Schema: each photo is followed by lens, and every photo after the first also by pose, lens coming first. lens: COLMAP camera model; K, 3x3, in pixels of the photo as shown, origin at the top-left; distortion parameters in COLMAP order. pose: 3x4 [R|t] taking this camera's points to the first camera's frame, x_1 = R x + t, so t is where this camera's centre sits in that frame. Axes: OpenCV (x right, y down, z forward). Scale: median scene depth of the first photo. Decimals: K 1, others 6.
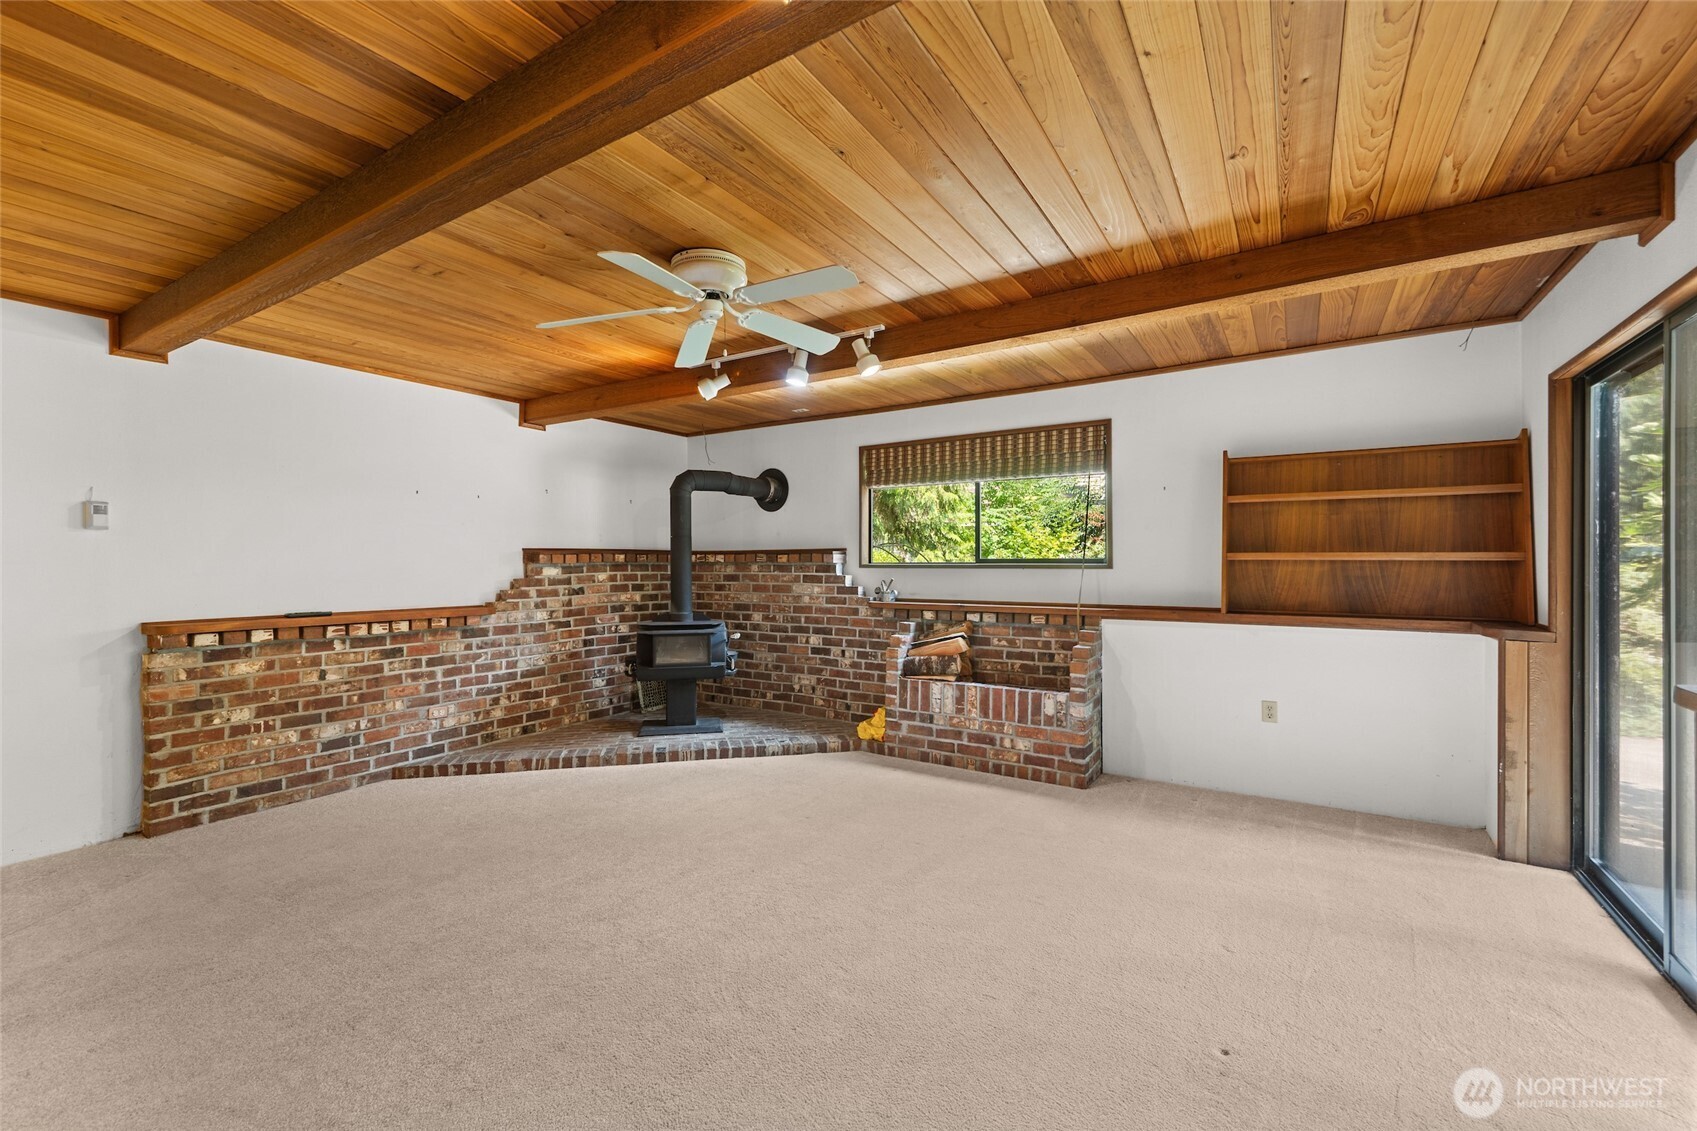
lens RADIAL K [[695.7, 0, 847.3], [0, 695.7, 564.1], [0, 0, 1]] dist [0.006878, -0.000278]
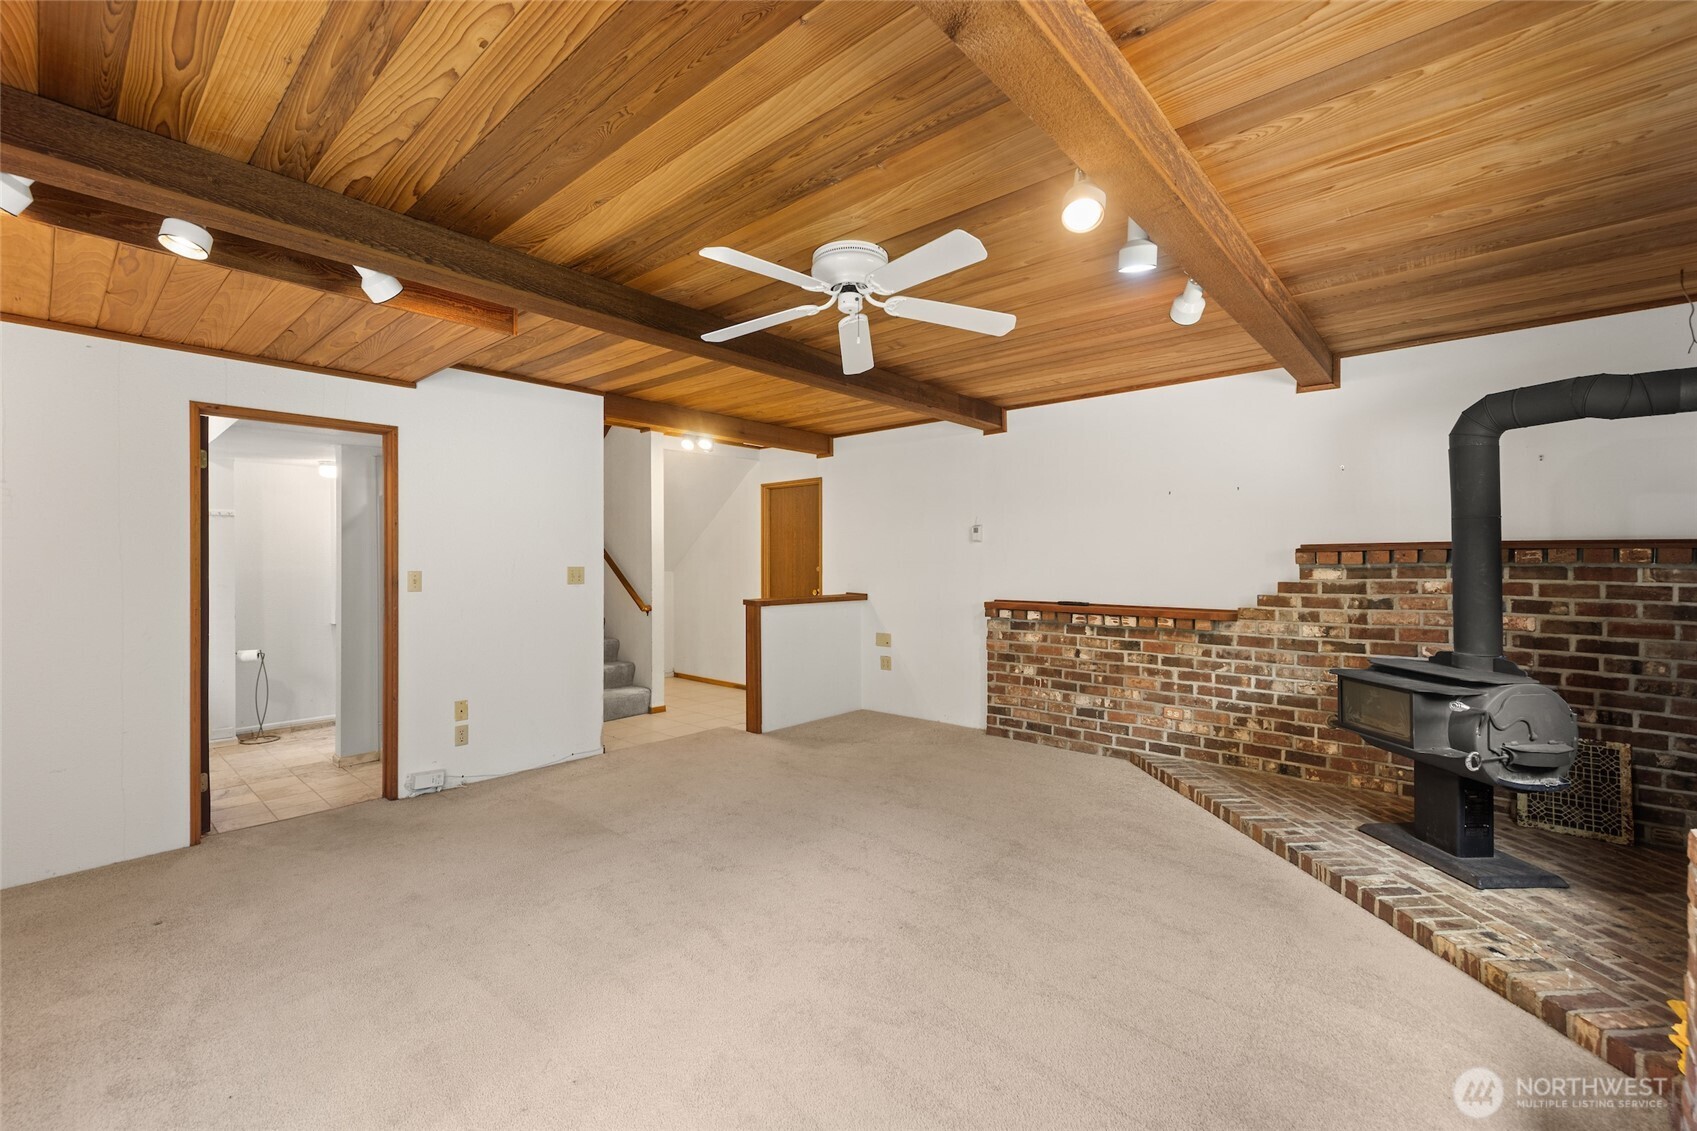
lens RADIAL K [[695.7, 0, 847.3], [0, 695.7, 564.1], [0, 0, 1]] dist [0.006878, -0.000278]
pose [[-0.146165, 0.005729, -0.989244, 0.461516], [-0.003727, 0.999973, 0.006342, -0.004210], [0.989253, 0.004614, -0.146140, 0.687503]]
